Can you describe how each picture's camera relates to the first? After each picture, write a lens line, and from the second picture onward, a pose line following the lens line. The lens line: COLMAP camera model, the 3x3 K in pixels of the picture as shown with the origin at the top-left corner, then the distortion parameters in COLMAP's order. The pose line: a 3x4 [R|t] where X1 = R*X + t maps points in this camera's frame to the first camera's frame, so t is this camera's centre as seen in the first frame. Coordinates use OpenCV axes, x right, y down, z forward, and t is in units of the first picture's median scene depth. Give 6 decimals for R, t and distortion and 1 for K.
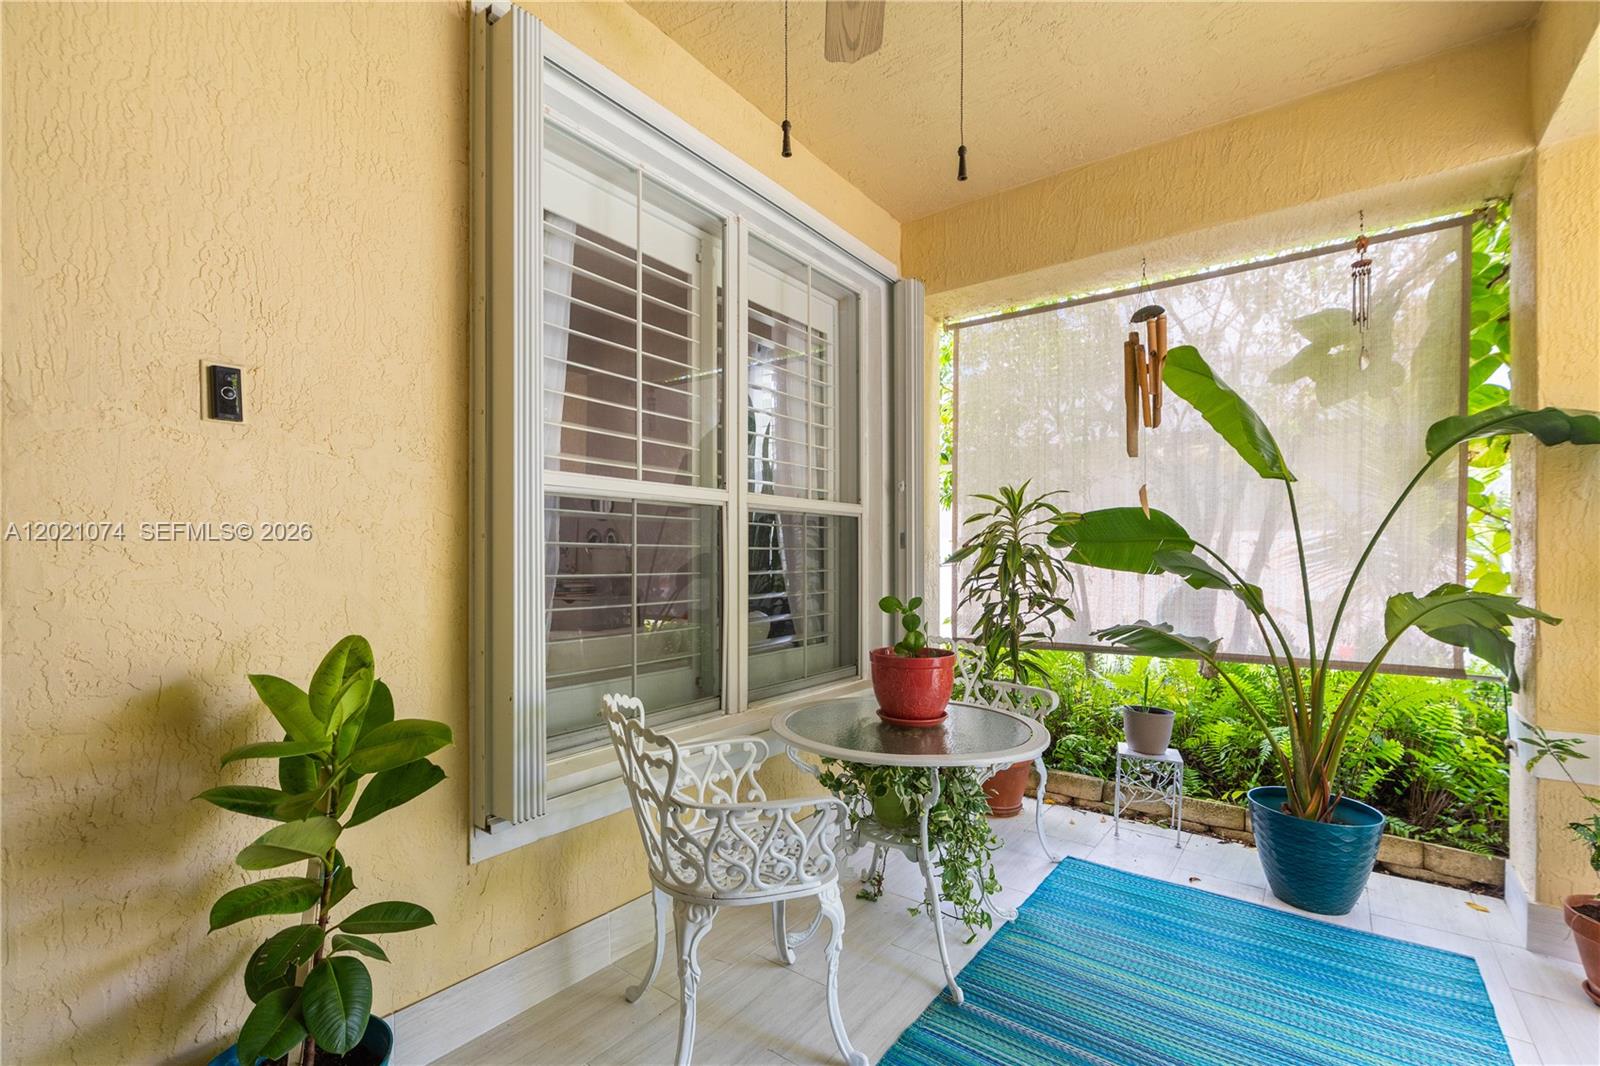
lens RADIAL K [[713.0, 0, 804.4], [0, 713.0, 541.7], [0, 0, 1]] dist [-0.001654, 0.000122]
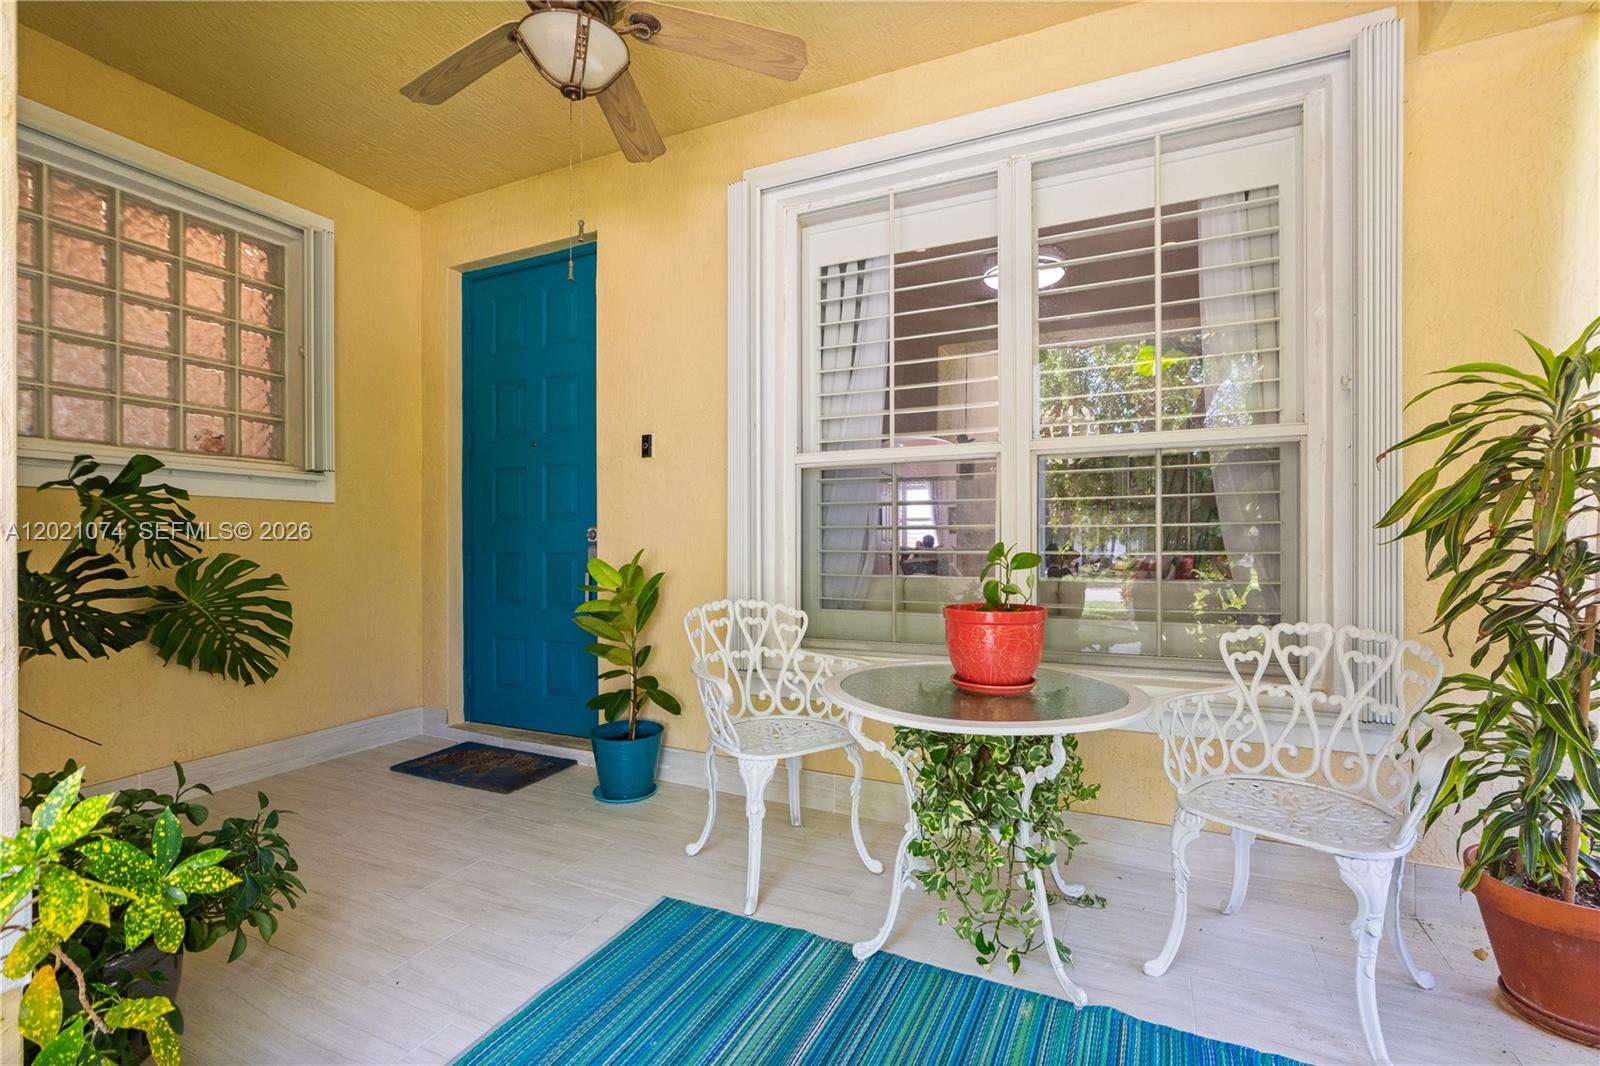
lens RADIAL K [[713.0, 0, 804.4], [0, 713.0, 541.7], [0, 0, 1]] dist [-0.001654, 0.000122]
pose [[0.196410, -0.013912, -0.980423, 1.070031], [0.015211, 0.999822, -0.011140, 0.095578], [0.980404, -0.012725, 0.196587, 0.701888]]
